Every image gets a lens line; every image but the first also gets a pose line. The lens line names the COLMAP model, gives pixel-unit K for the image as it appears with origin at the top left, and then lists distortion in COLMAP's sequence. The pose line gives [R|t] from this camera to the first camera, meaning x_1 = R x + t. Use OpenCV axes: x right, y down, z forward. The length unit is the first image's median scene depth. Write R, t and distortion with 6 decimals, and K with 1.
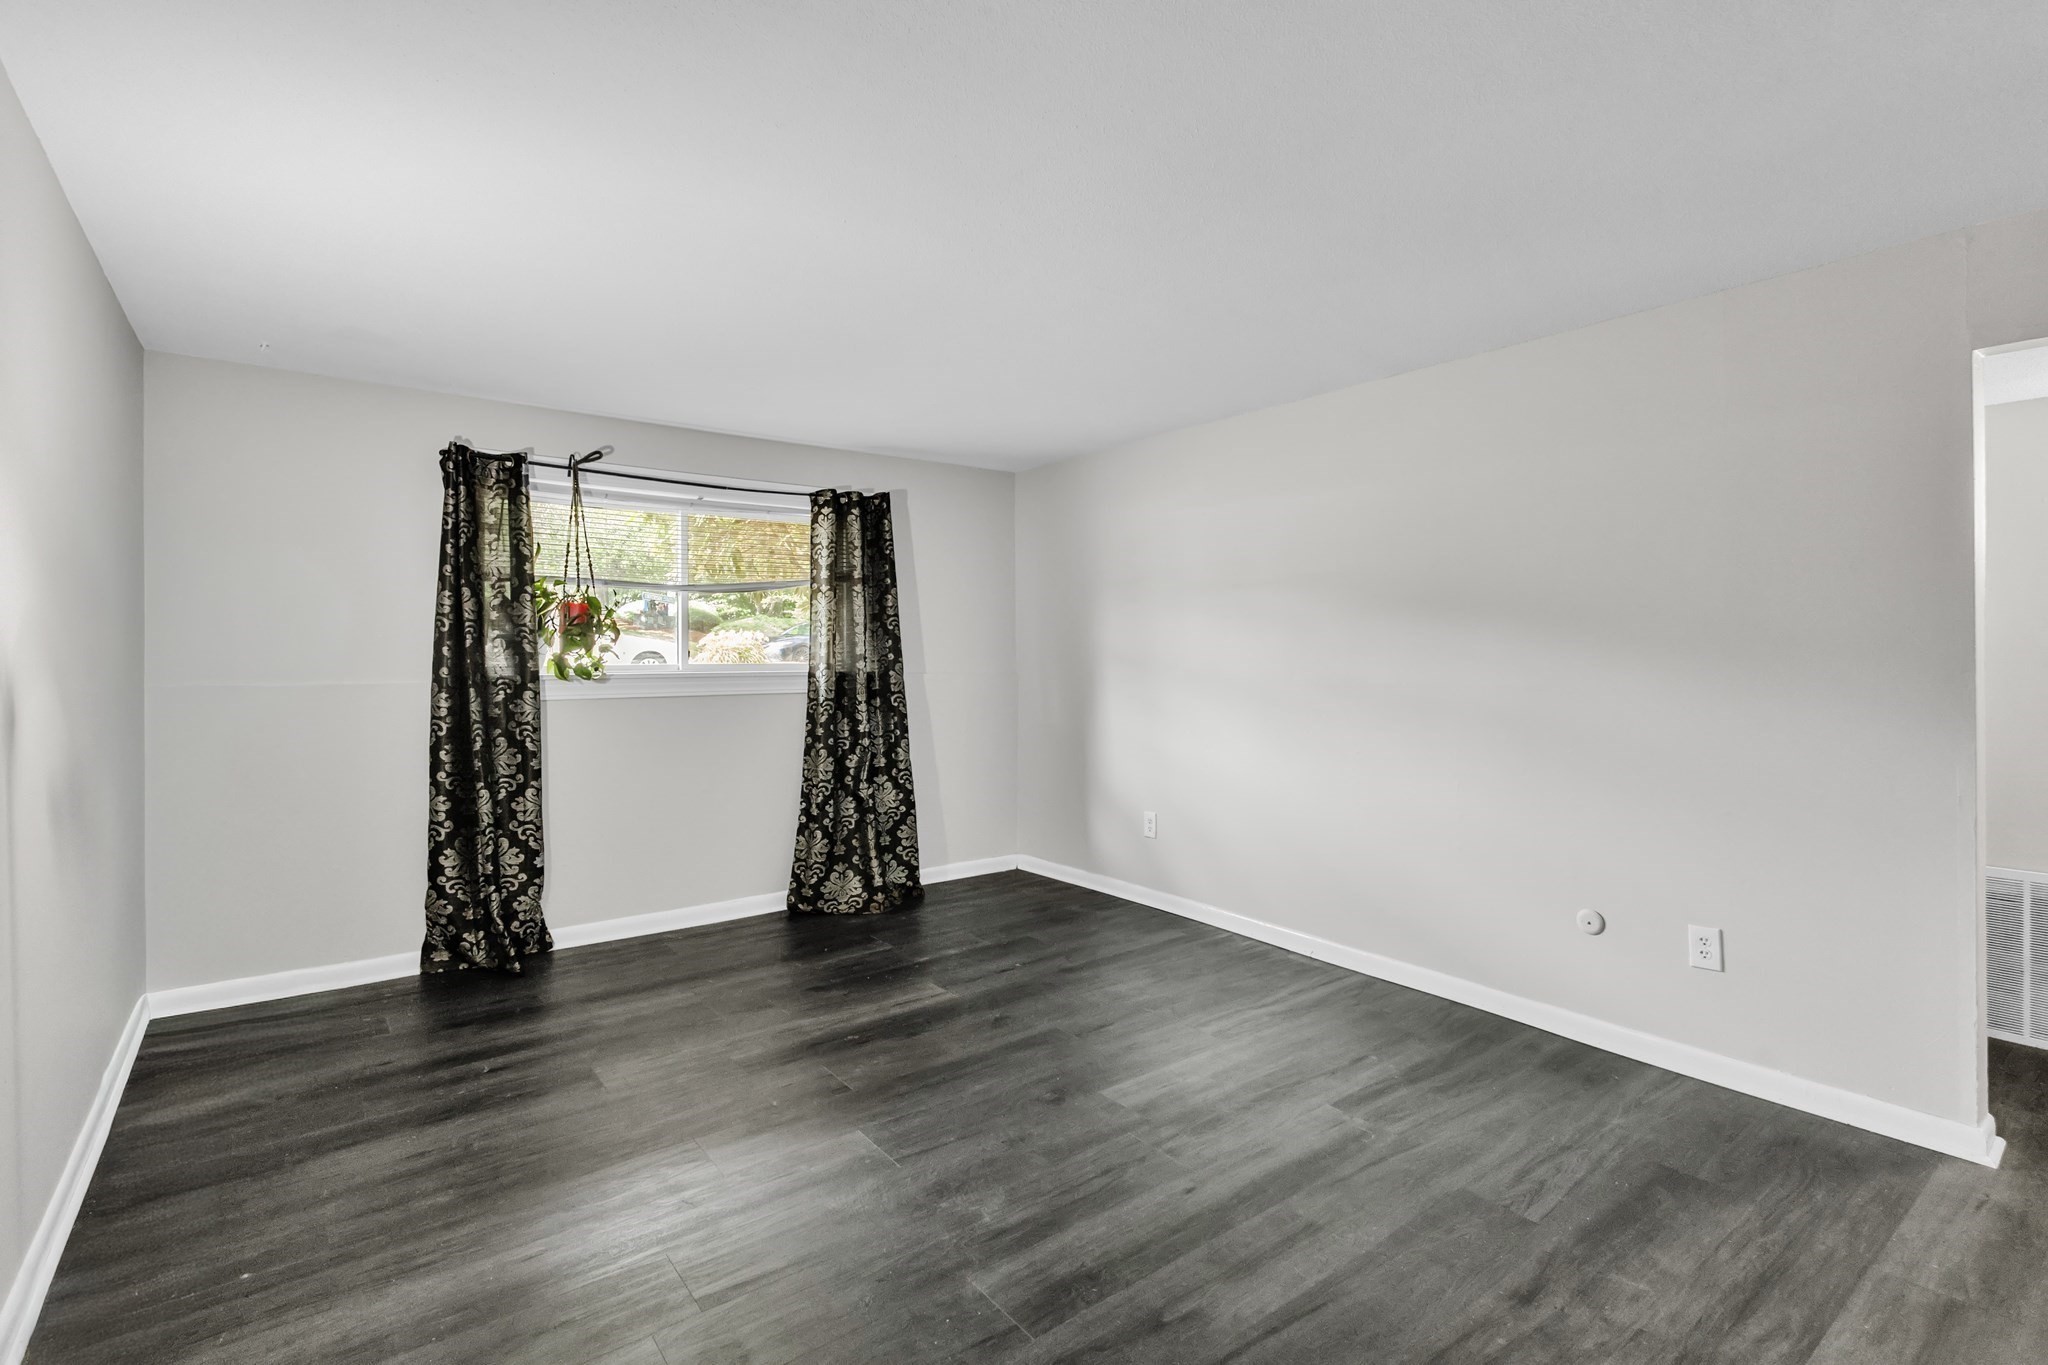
lens RADIAL K [[969.9, 0, 1023.9], [0, 969.9, 654.1], [0, 0, 1]] dist [-0.000047, -0.000186]
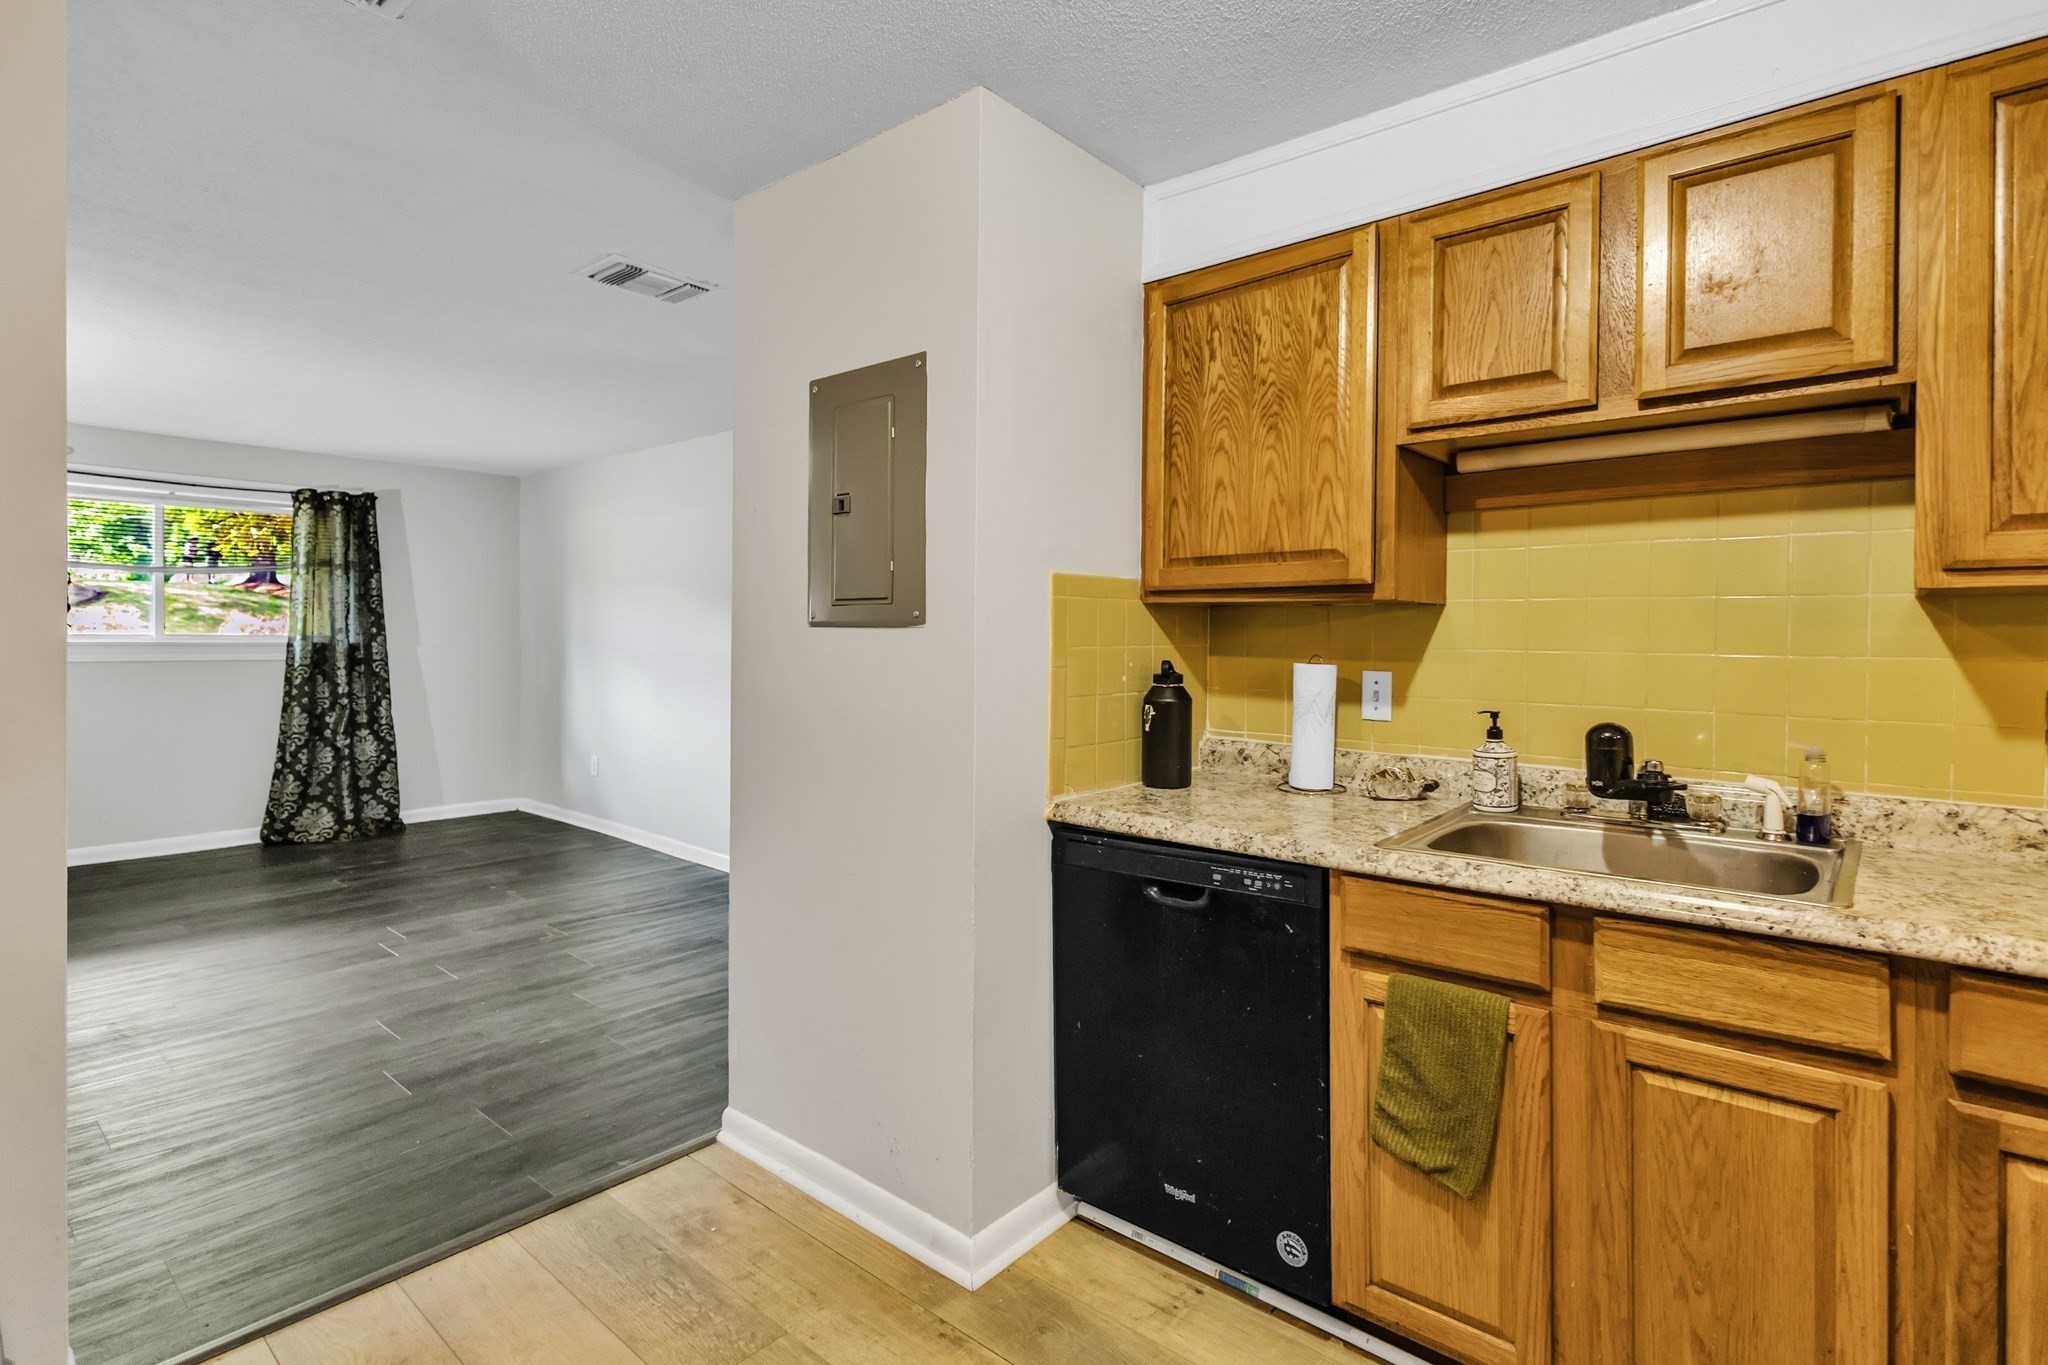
lens RADIAL K [[969.9, 0, 1023.9], [0, 969.9, 654.1], [0, 0, 1]] dist [-0.000047, -0.000186]
pose [[0.977517, 0.007763, 0.210714, 0.405219], [-0.011144, 0.999827, 0.014866, 0.005199], [-0.210562, -0.016880, 0.977435, -0.346582]]
